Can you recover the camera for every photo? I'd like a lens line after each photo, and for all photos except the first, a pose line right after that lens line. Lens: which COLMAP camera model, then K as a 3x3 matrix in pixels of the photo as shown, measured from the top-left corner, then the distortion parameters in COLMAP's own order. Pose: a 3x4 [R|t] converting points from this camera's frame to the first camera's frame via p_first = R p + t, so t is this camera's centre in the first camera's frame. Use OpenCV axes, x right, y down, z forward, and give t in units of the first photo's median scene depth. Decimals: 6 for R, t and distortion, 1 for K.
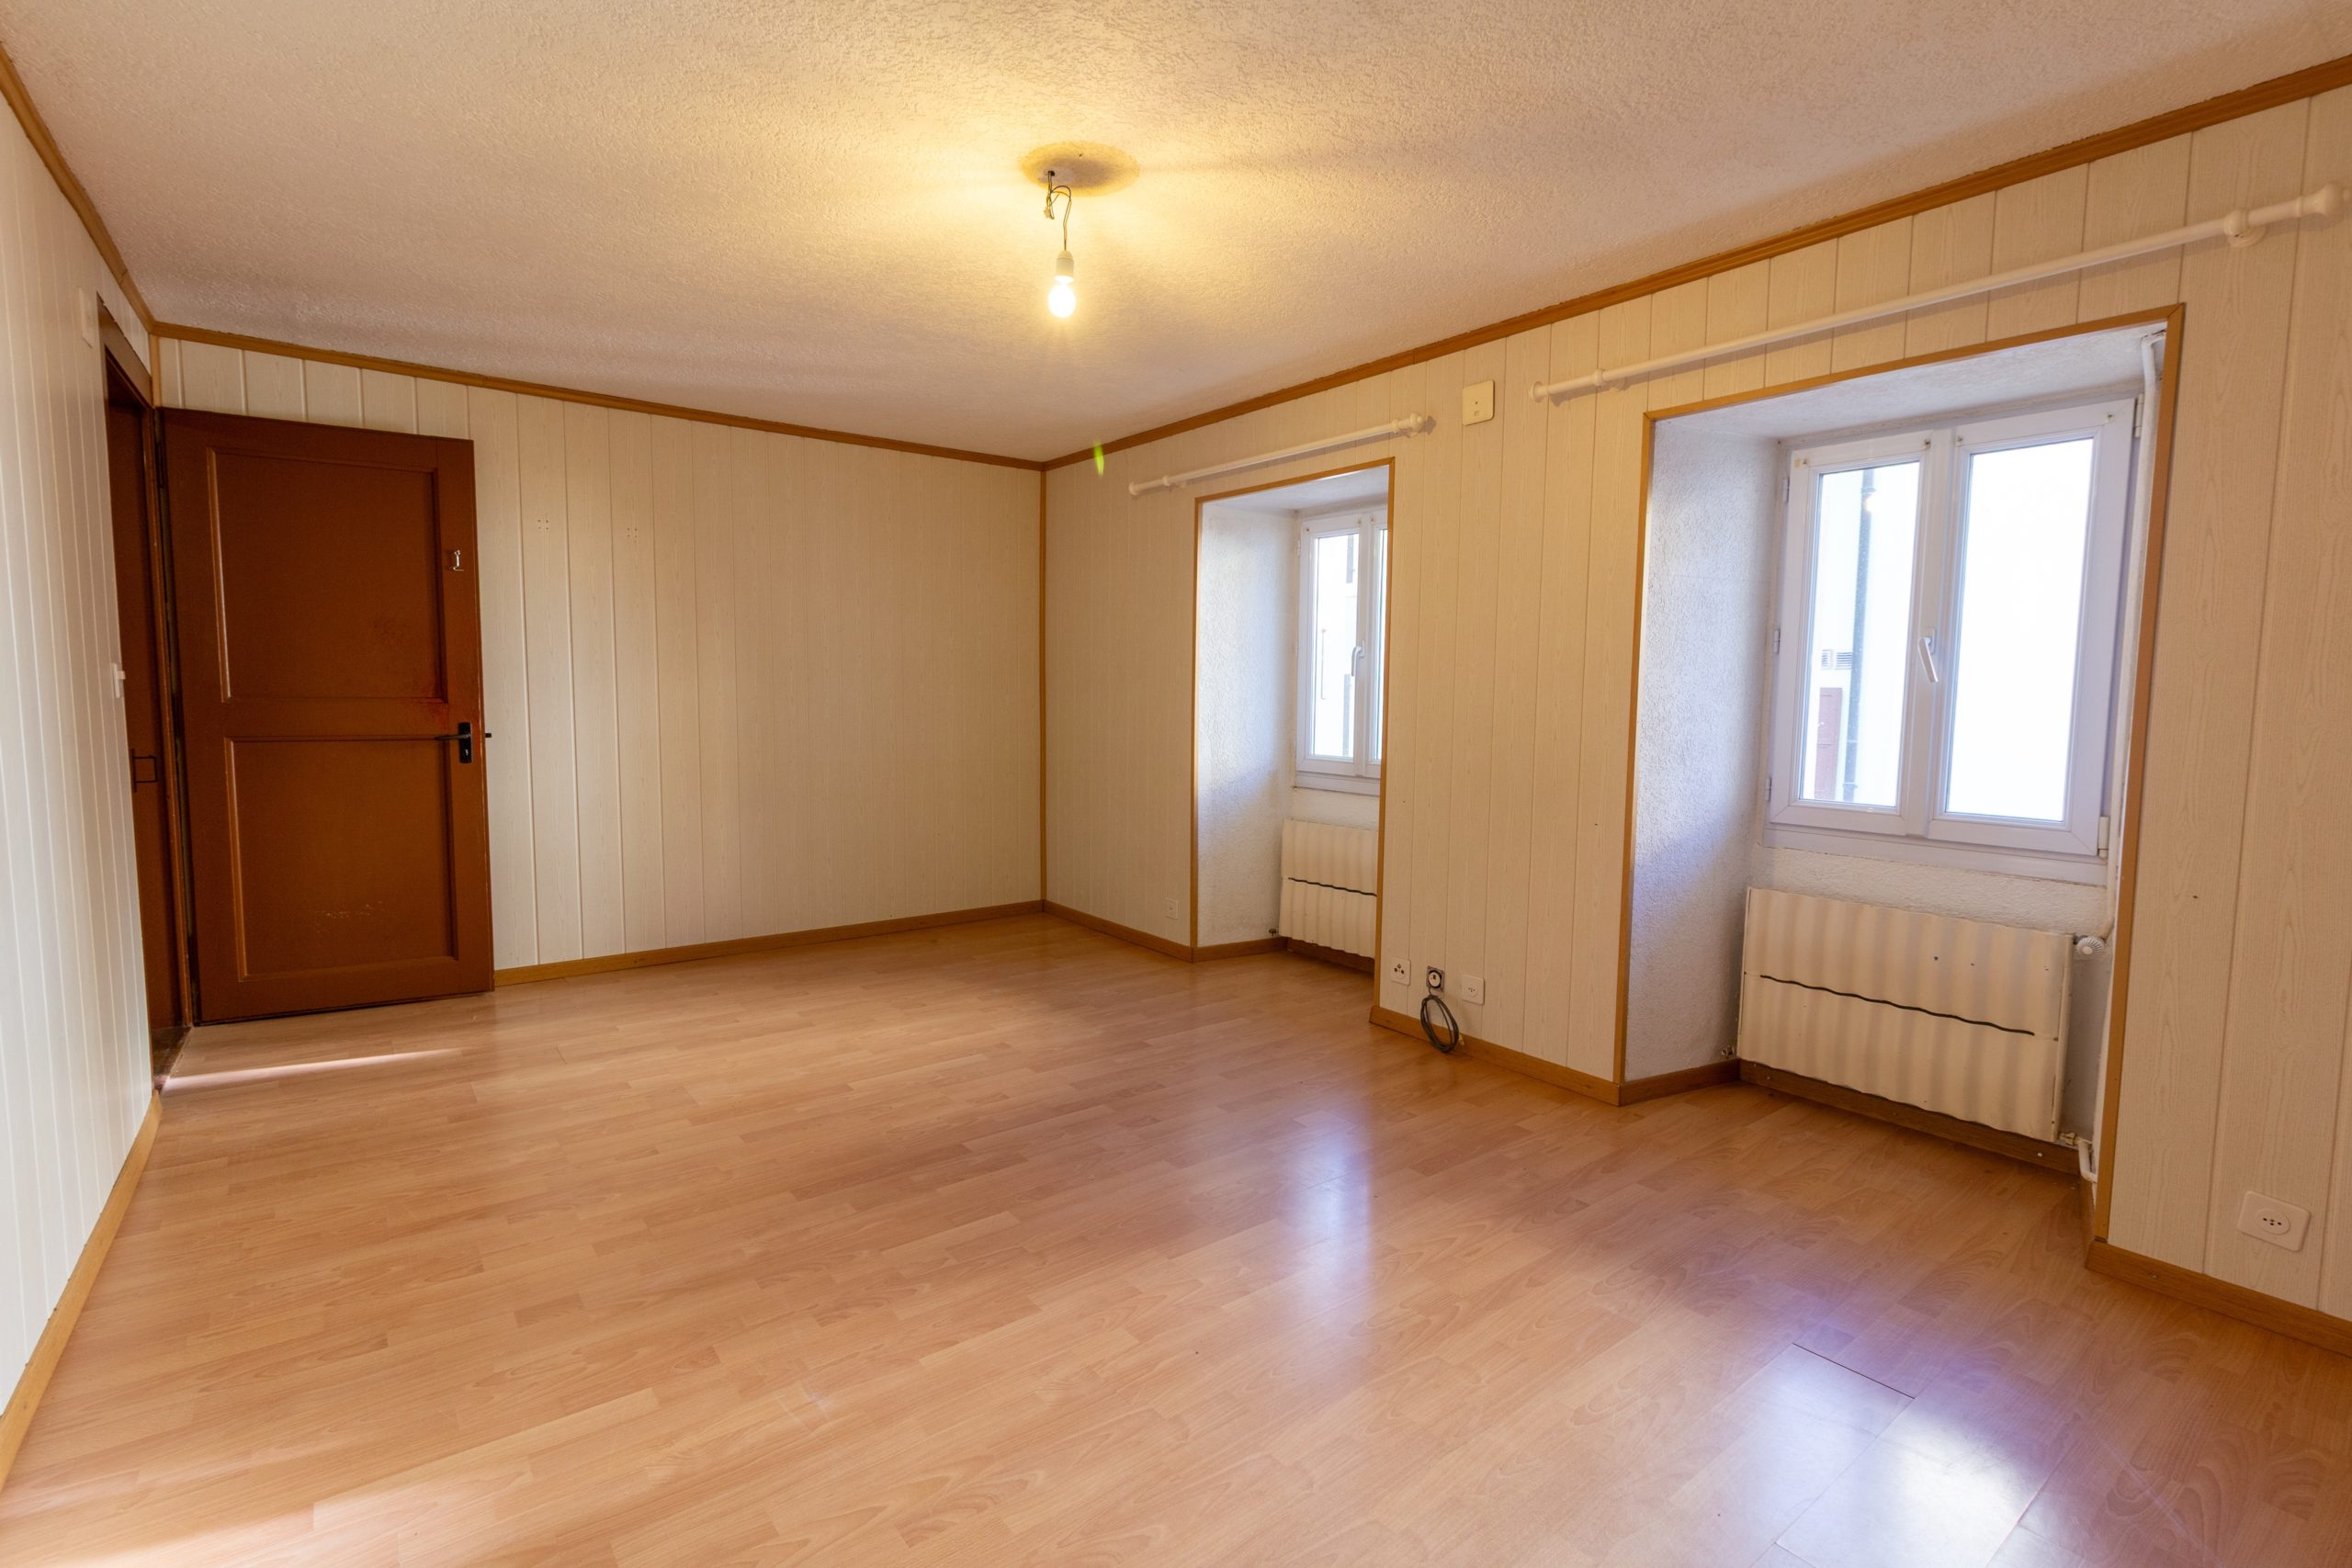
lens RADIAL K [[1127.6, 0, 1163.5], [0, 1127.6, 768.2], [0, 0, 1]] dist [-0.003055, -0.000674]
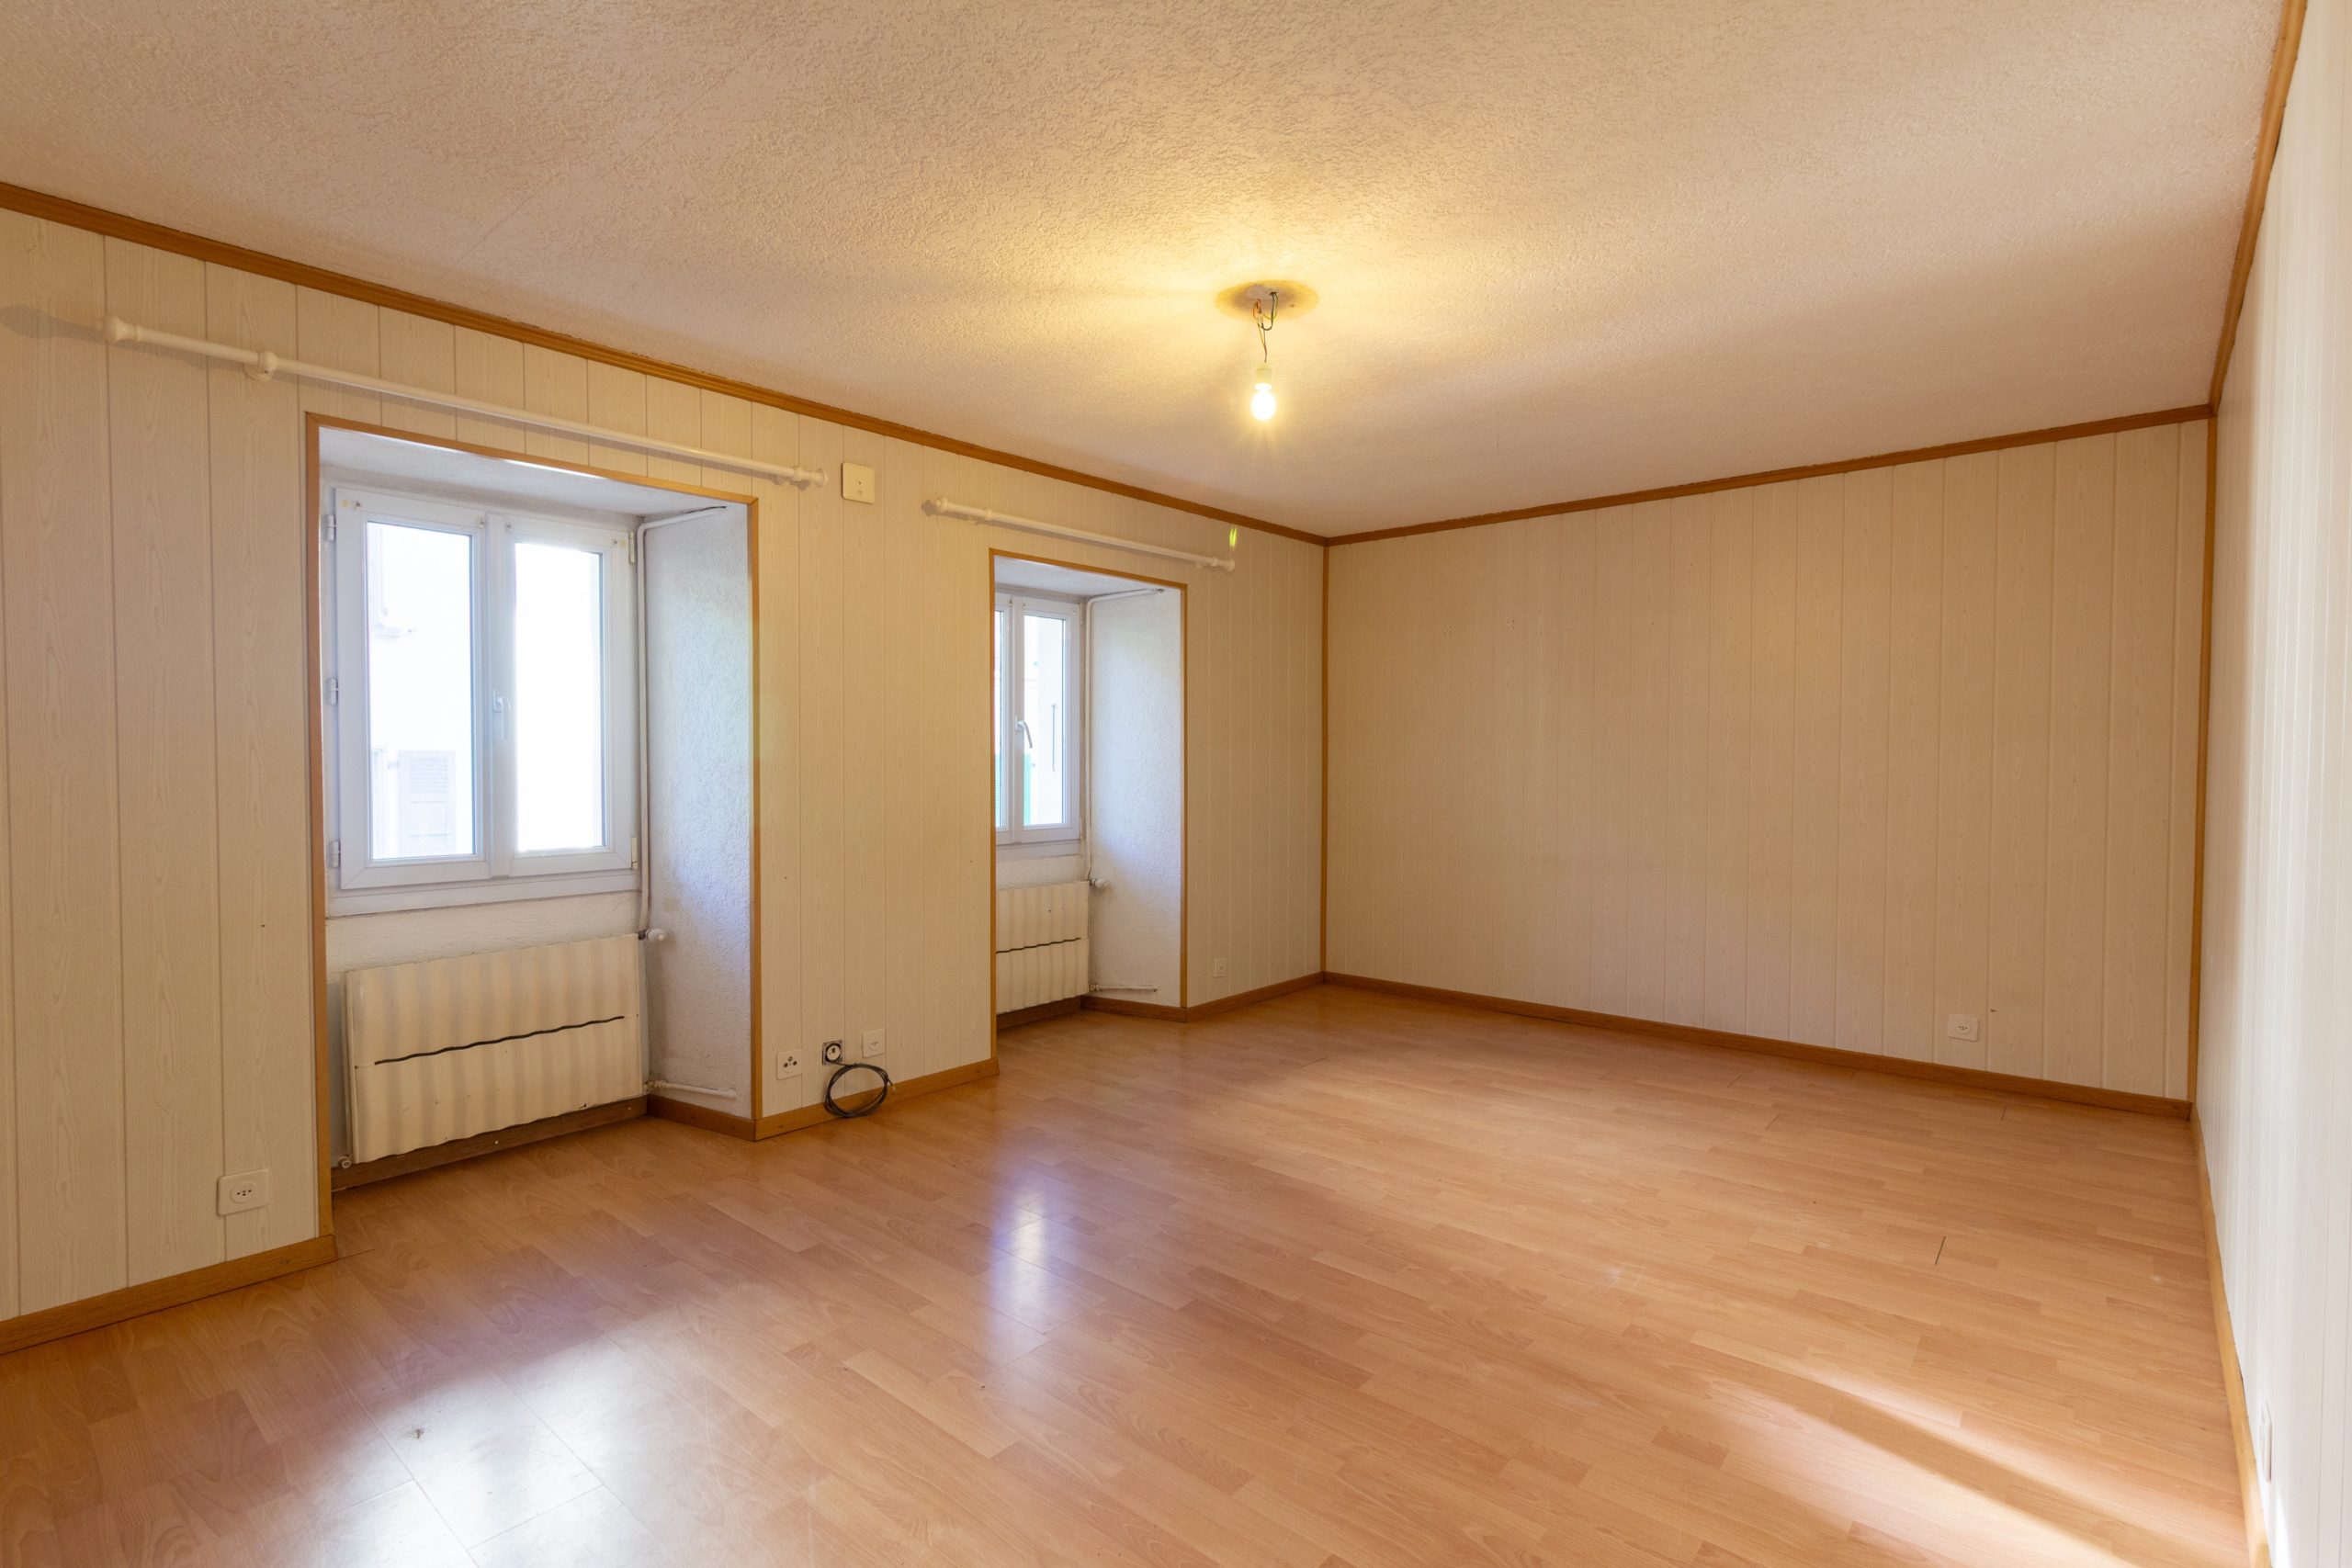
lens RADIAL K [[1127.6, 0, 1162.7], [0, 1127.6, 798.0], [0, 0, 1]] dist [-0.003055, -0.000674]
pose [[-0.231465, -0.054935, 0.971291, -0.978851], [0.061899, 0.995550, 0.071058, -0.108525], [-0.970872, 0.076569, -0.227034, 1.181156]]
